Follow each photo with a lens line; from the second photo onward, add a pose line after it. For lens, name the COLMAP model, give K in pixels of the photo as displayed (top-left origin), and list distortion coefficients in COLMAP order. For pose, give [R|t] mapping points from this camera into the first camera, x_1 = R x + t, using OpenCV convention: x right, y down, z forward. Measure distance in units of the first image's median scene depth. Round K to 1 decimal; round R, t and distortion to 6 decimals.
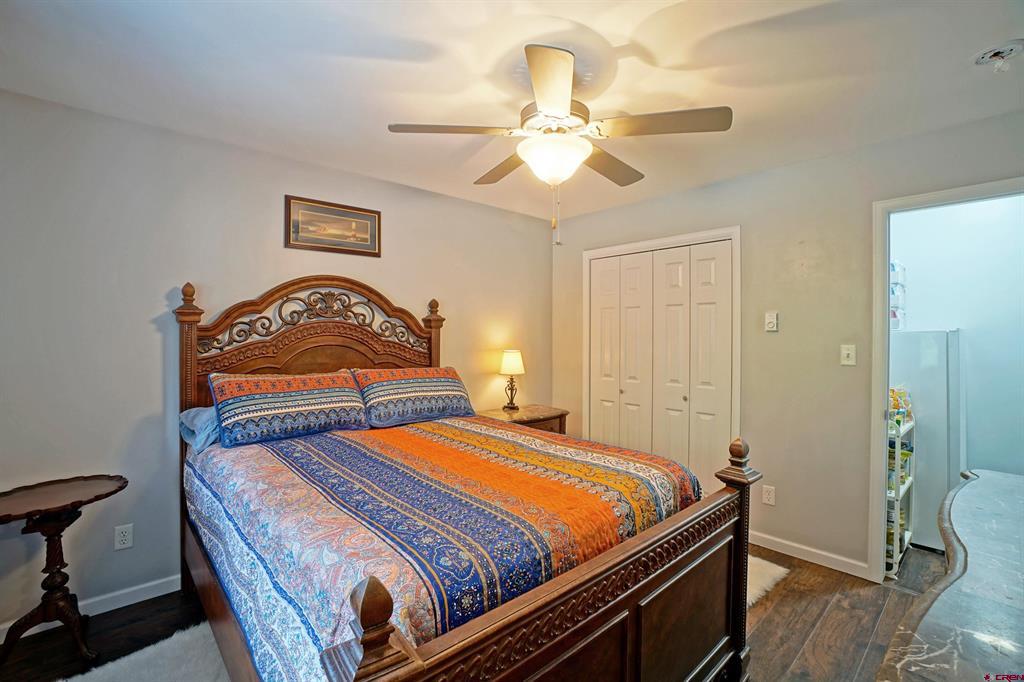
lens RADIAL K [[456.6, 0, 511.0], [0, 456.6, 339.4], [0, 0, 1]] dist [-0.056778, 0.019648]
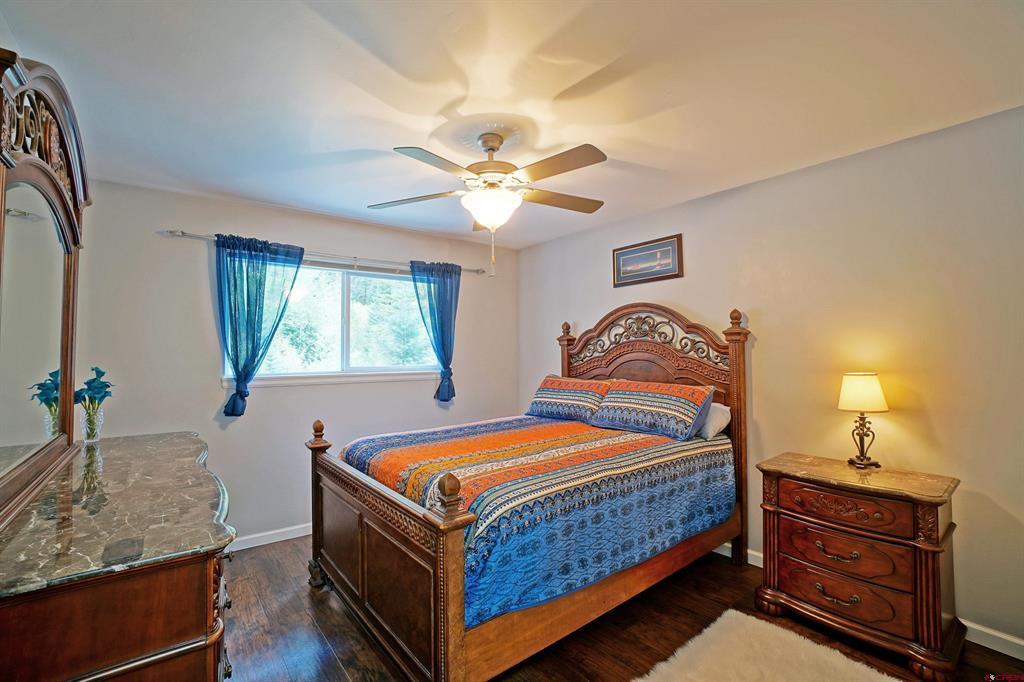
lens RADIAL K [[456.6, 0, 511.3], [0, 456.6, 334.4], [0, 0, 1]] dist [-0.056778, 0.019648]
pose [[-0.059877, -0.046575, -0.997119, 0.806371], [-0.003492, 0.998915, -0.046450, 0.002219], [0.998200, 0.000700, -0.059975, 0.697726]]
